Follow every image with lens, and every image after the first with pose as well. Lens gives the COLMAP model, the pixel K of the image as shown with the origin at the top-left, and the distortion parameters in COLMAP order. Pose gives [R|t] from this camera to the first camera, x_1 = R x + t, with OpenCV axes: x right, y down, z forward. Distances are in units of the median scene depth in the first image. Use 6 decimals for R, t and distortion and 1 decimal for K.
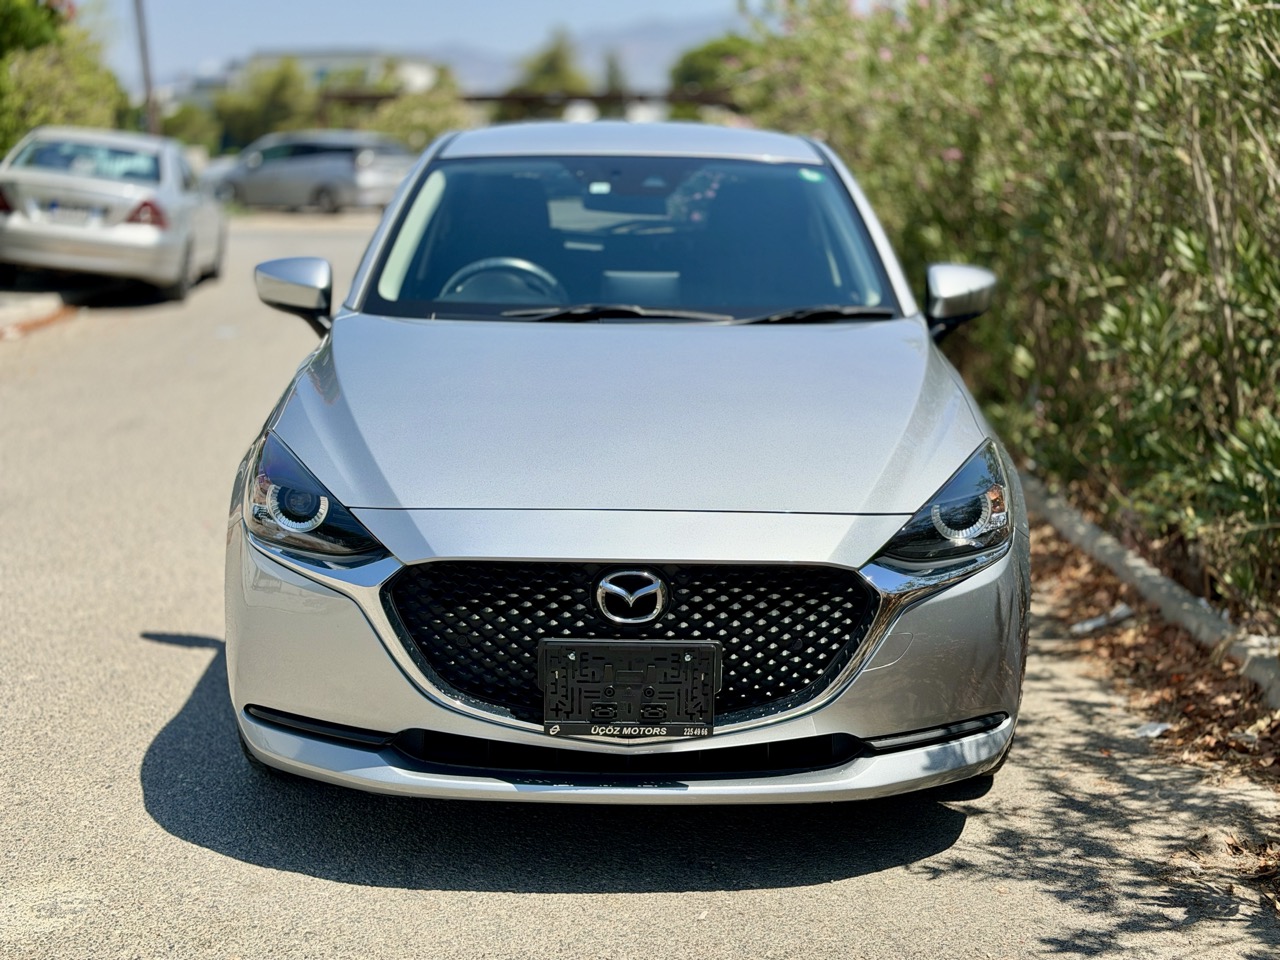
lens RADIAL K [[1798.0, 0, 633.4], [0, 1798.0, 470.3], [0, 0, 1]] dist [0.056196, 0.000000]
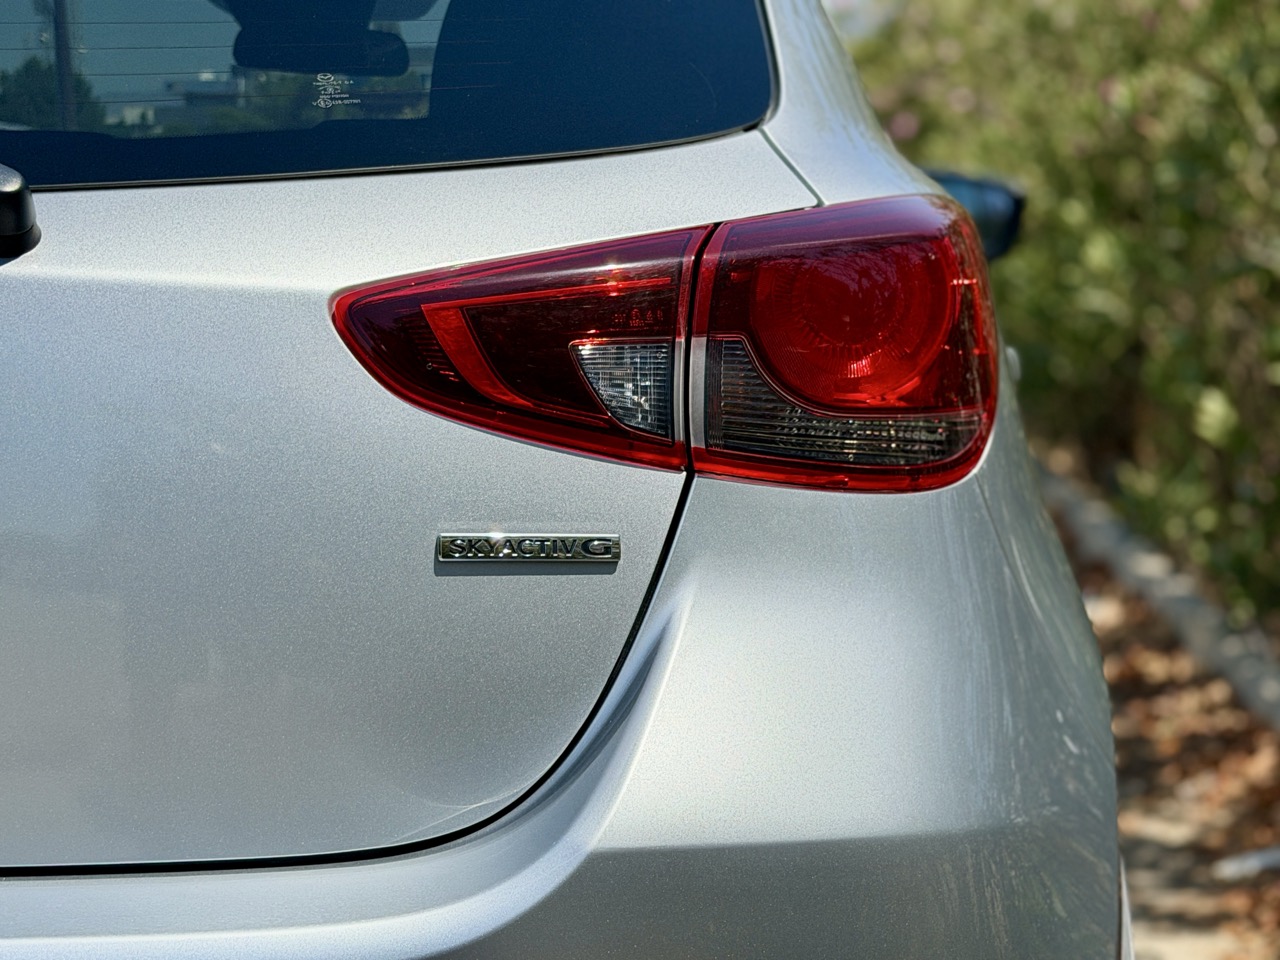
lens RADIAL K [[2471.2, 0, 641.7], [0, 2471.2, 478.8], [0, 0, 1]] dist [-0.040484, 0.000000]
pose [[0.997920, 0.010251, -0.063638, 0.106509], [-0.013910, 0.998259, -0.057326, 0.015072], [0.062940, 0.058092, 0.996325, 0.234057]]
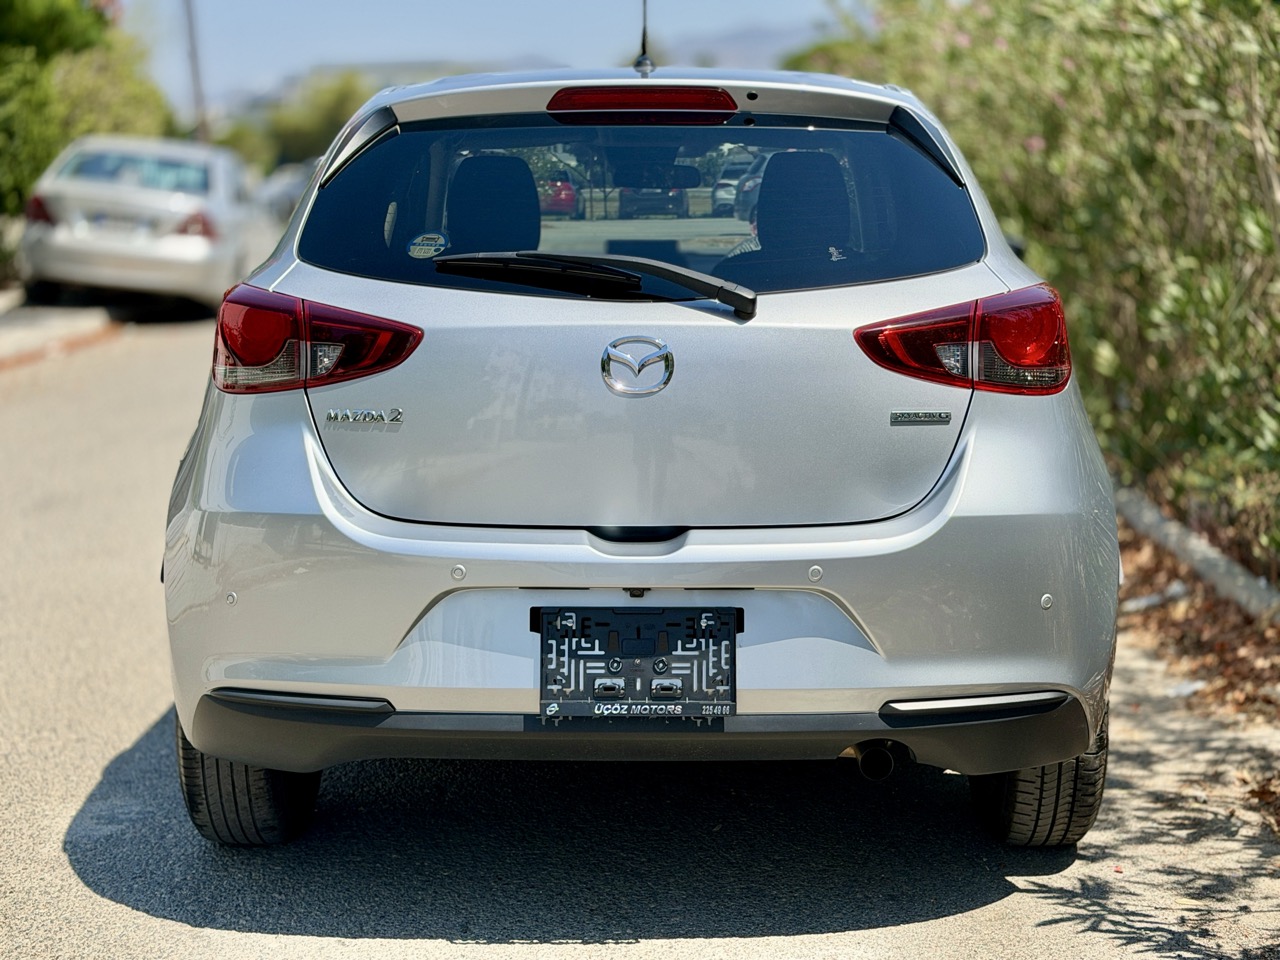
lens RADIAL K [[2009.5, 0, 644.3], [0, 2009.5, 491.0], [0, 0, 1]] dist [0.042994, 0.000000]
pose [[0.999042, -0.002180, -0.043709, 0.026231], [0.001432, 0.999852, -0.017137, 0.039091], [0.043740, 0.017058, 0.998897, -0.099932]]
